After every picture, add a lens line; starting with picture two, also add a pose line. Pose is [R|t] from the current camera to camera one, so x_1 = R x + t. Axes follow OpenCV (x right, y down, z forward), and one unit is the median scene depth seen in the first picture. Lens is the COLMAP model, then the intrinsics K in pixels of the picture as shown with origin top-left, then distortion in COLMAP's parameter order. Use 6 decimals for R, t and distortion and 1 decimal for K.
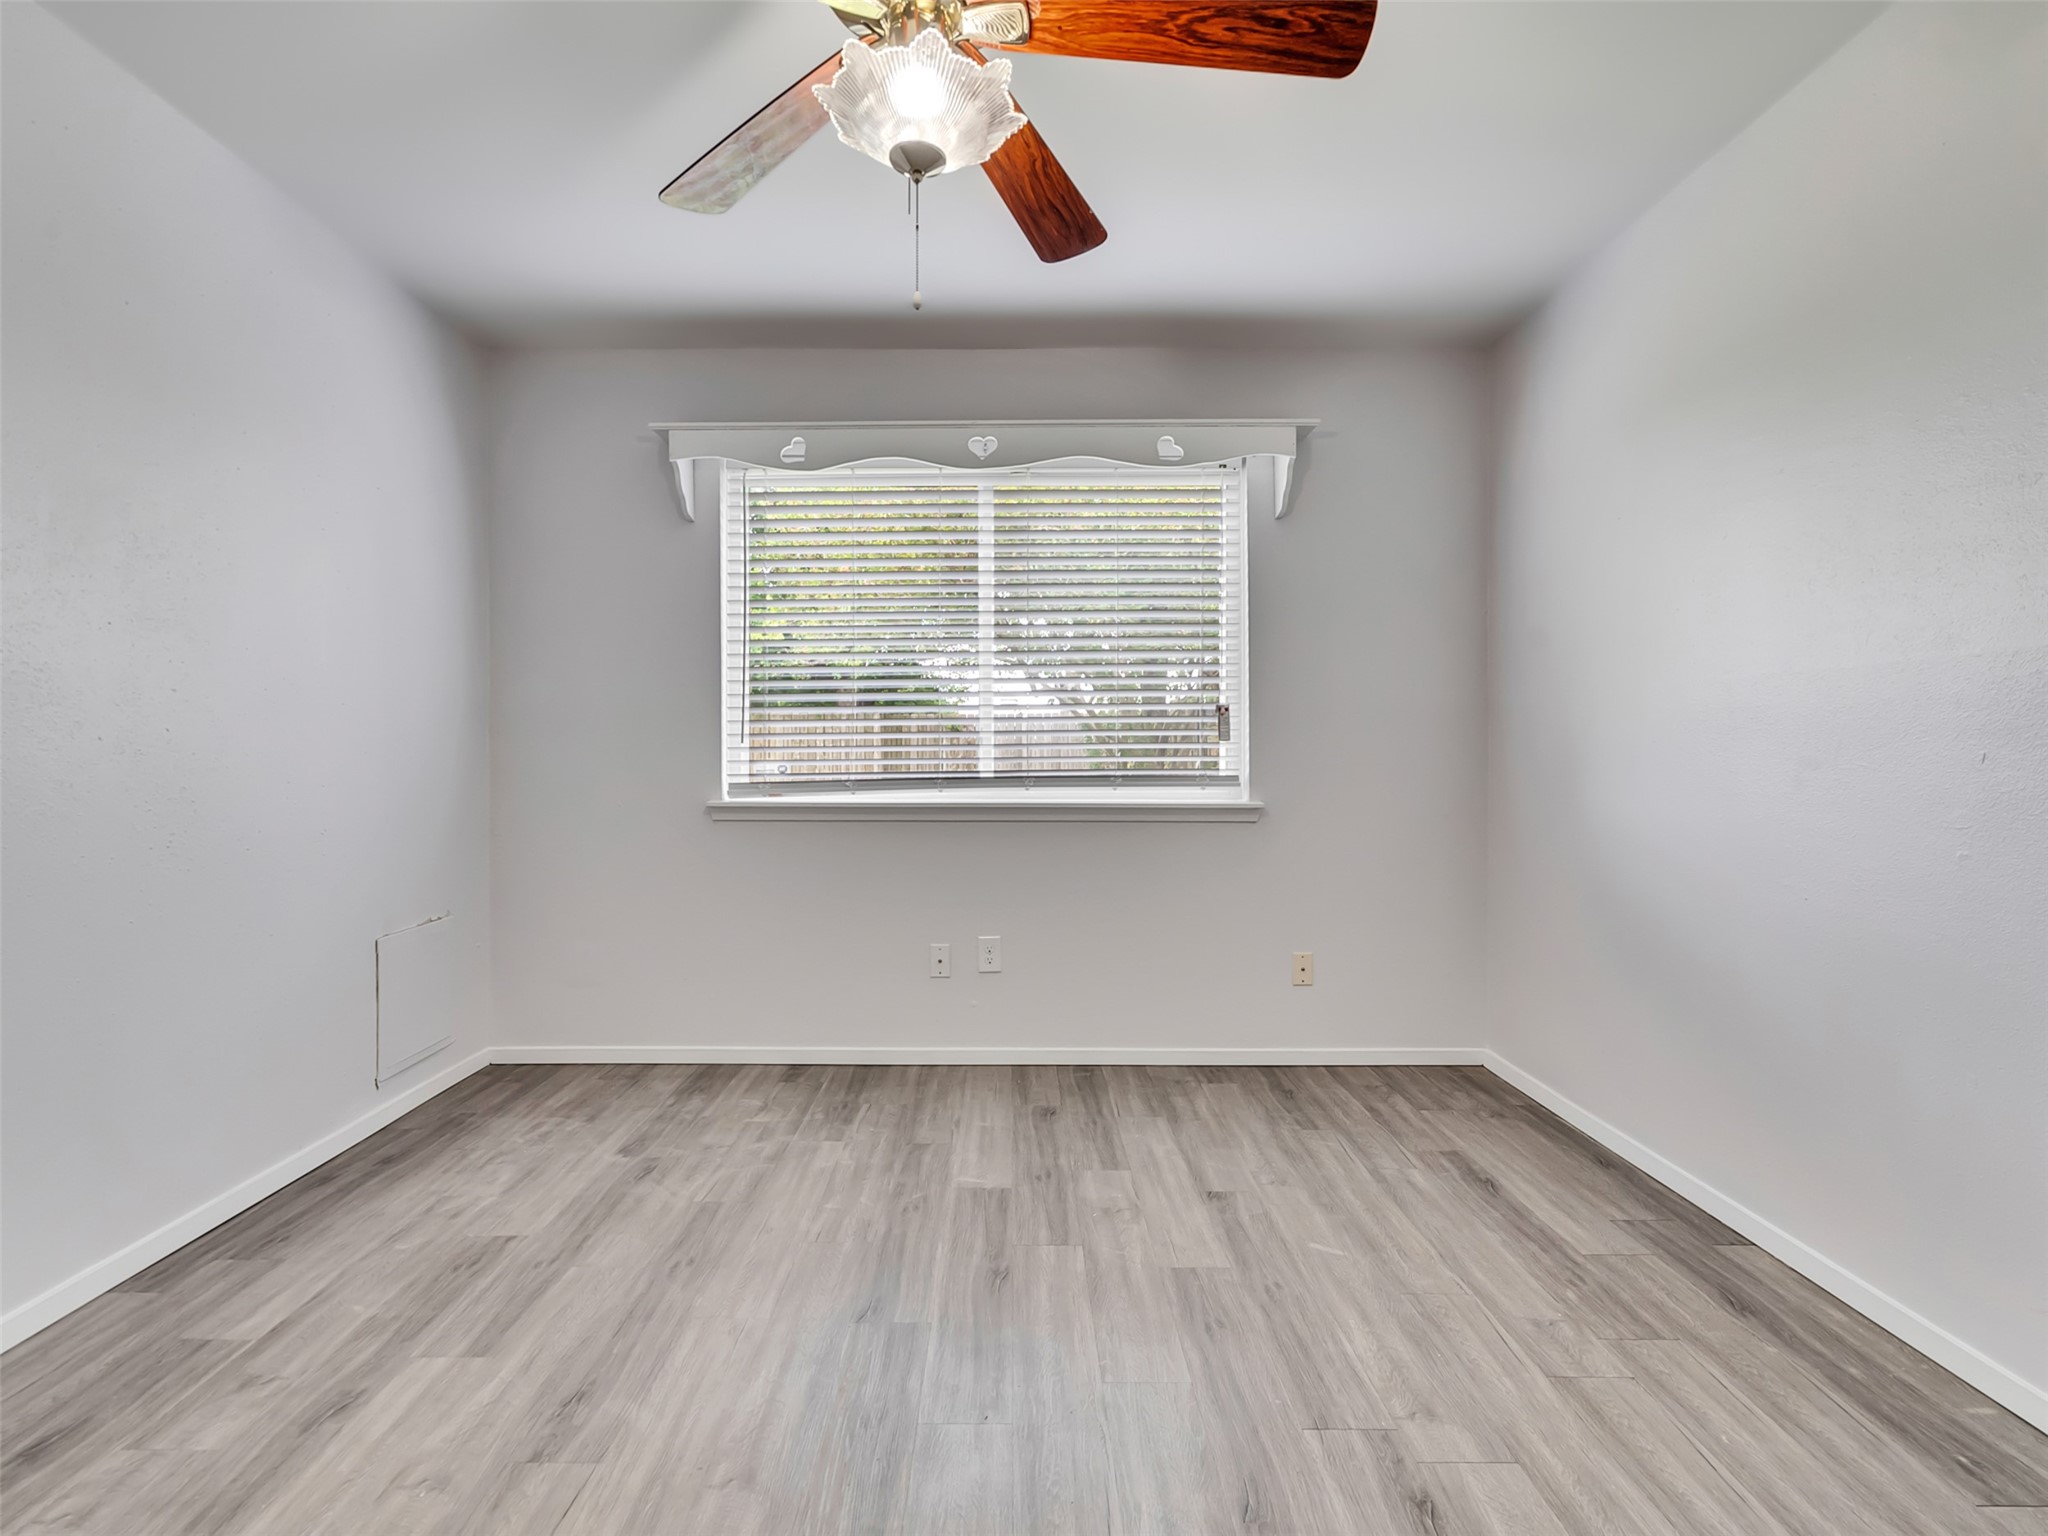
lens RADIAL K [[1048.0, 0, 1016.5], [0, 1048.0, 758.2], [0, 0, 1]] dist [-0.007217, 0.005071]
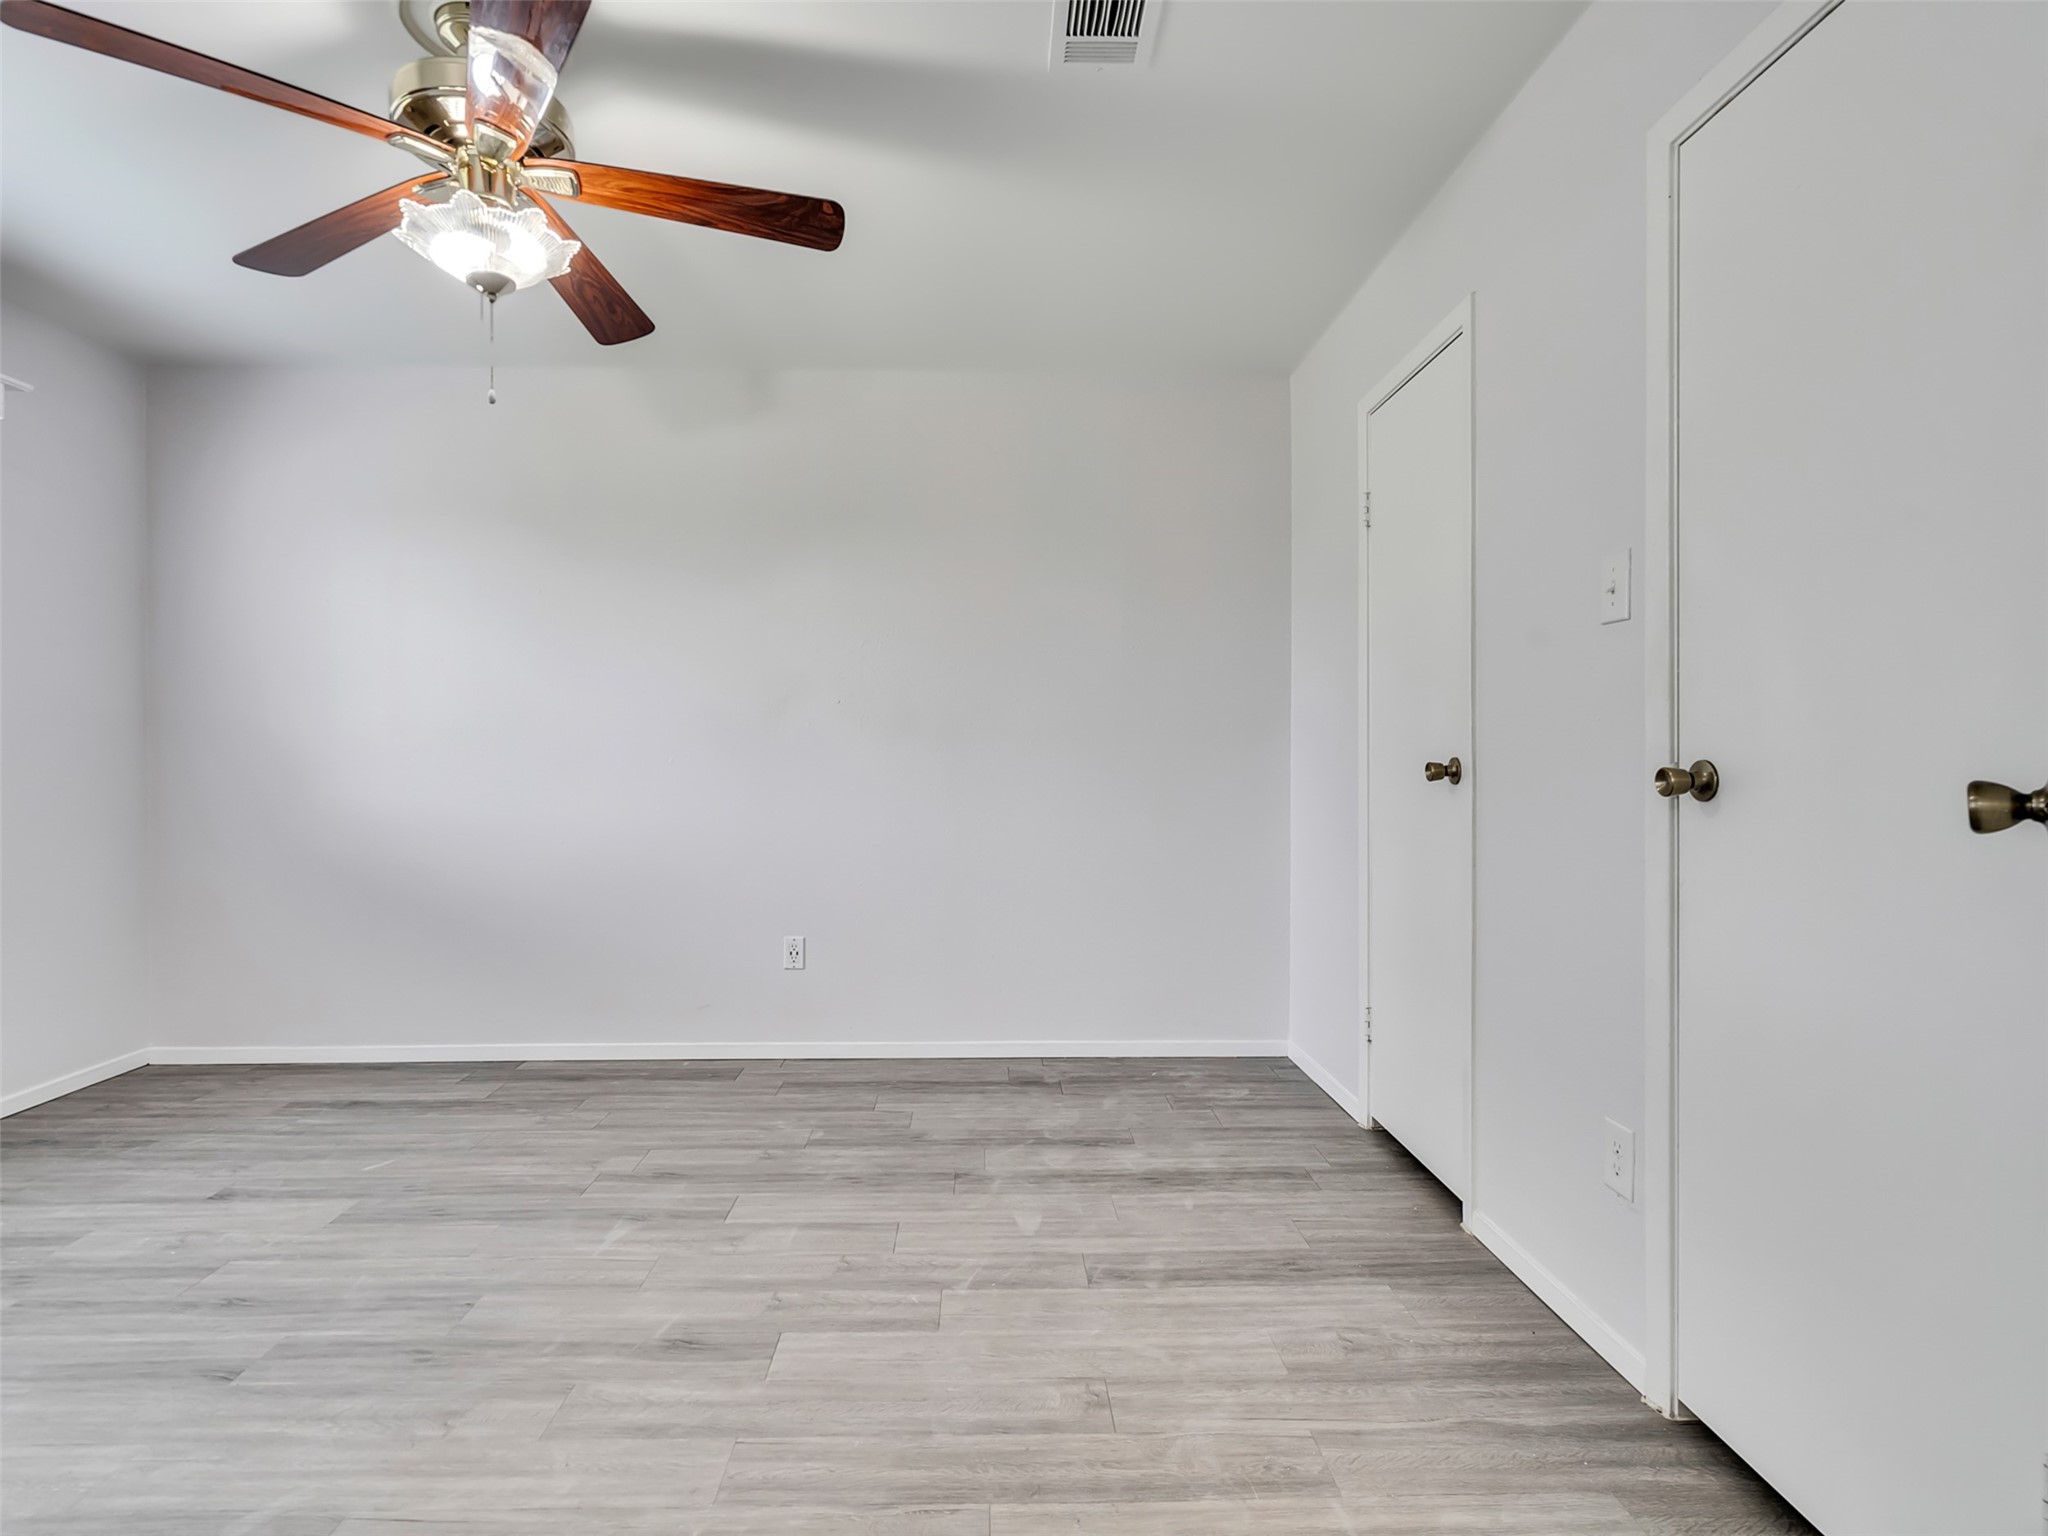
lens RADIAL K [[1048.0, 0, 1017.4], [0, 1048.0, 764.1], [0, 0, 1]] dist [-0.007217, 0.005071]
pose [[-0.038511, -0.006473, 0.999237, -0.870458], [0.003642, 0.999971, 0.006618, -0.004333], [-0.999252, 0.003894, -0.038487, 0.273740]]
